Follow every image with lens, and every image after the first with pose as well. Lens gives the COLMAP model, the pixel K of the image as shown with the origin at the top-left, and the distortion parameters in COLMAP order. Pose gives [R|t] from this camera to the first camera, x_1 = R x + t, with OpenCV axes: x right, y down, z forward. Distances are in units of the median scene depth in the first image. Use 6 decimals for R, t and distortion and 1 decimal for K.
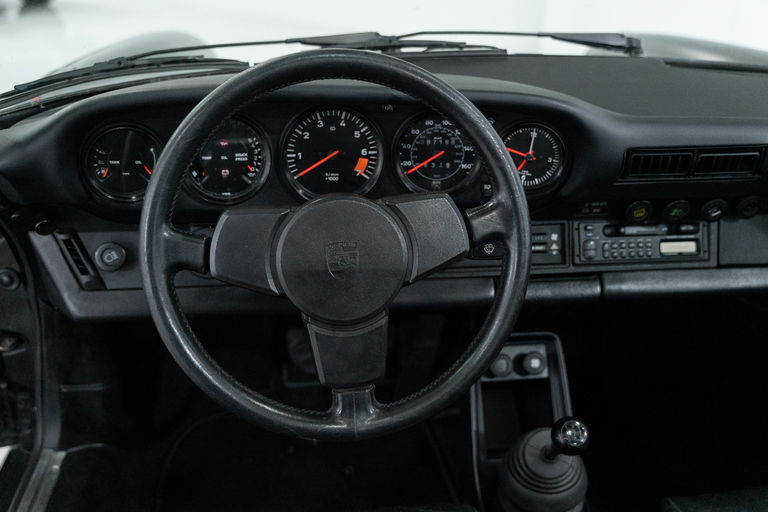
lens RADIAL K [[763.5, 0, 384.0], [0, 763.5, 256.0], [0, 0, 1]] dist [-0.002181, 0.003787]
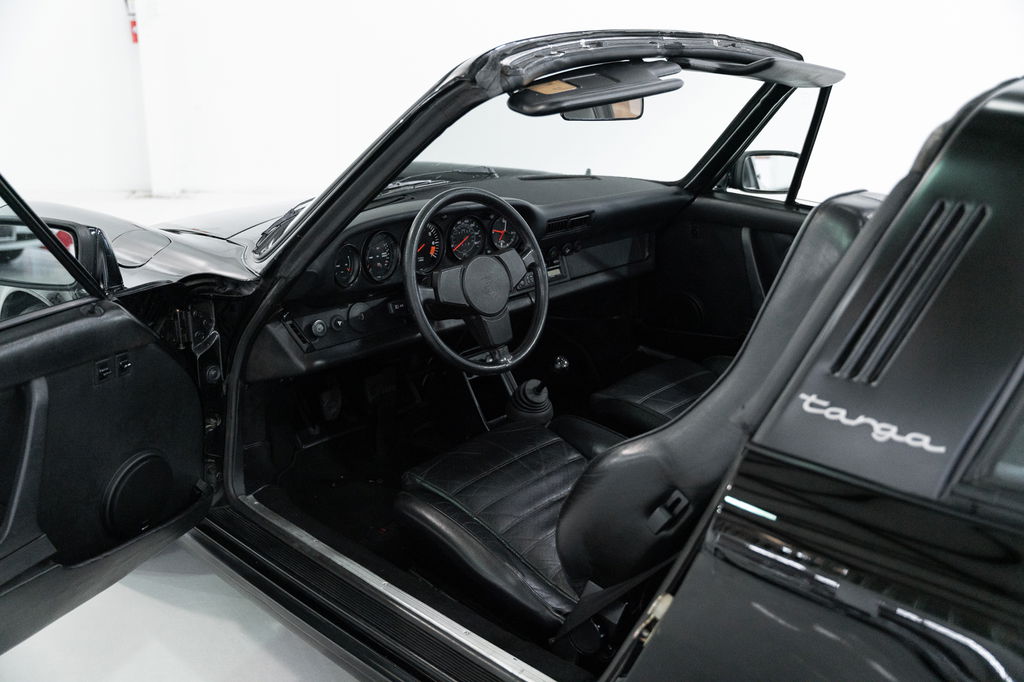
lens RADIAL K [[941.3, 0, 513.3], [0, 941.3, 326.3], [0, 0, 1]] dist [-0.007439, 0.009563]
pose [[0.761443, -0.201765, 0.616032, -1.229830], [0.263781, 0.964529, -0.010140, 0.121306], [-0.592135, 0.170219, 0.787656, -0.800197]]
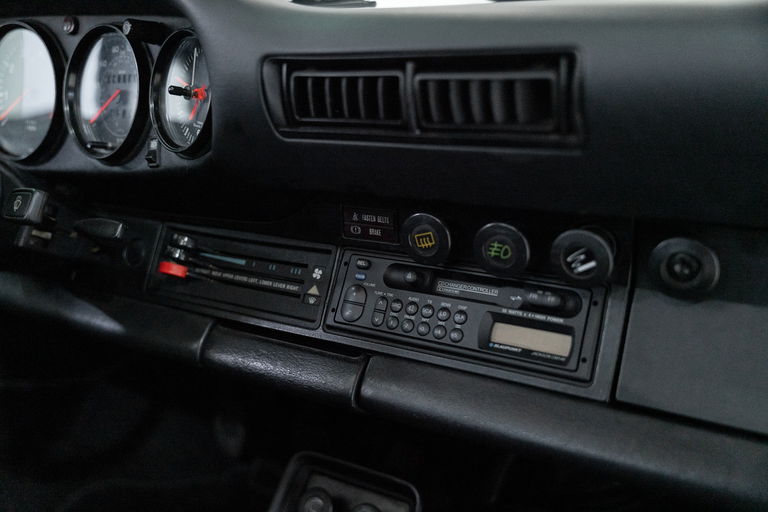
lens RADIAL K [[706.0, 0, 385.0], [0, 706.0, 245.0], [0, 0, 1]] dist [-0.007439, 0.009563]
pose [[0.796541, 0.115417, -0.593466, 0.603313], [-0.263013, 0.950008, -0.168255, 0.031582], [0.544378, 0.290111, 0.787076, 0.642494]]
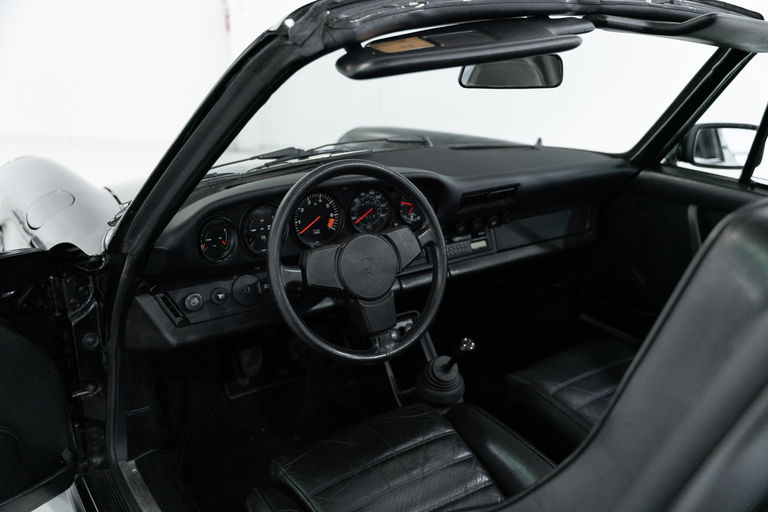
lens RADIAL K [[706.0, 0, 385.0], [0, 706.0, 245.0], [0, 0, 1]] dist [-0.007439, 0.009563]
pose [[0.886723, -0.155698, 0.435294, -0.599254], [0.203600, 0.976872, -0.065335, 0.058772], [-0.415054, 0.146559, 0.897914, -0.471711]]
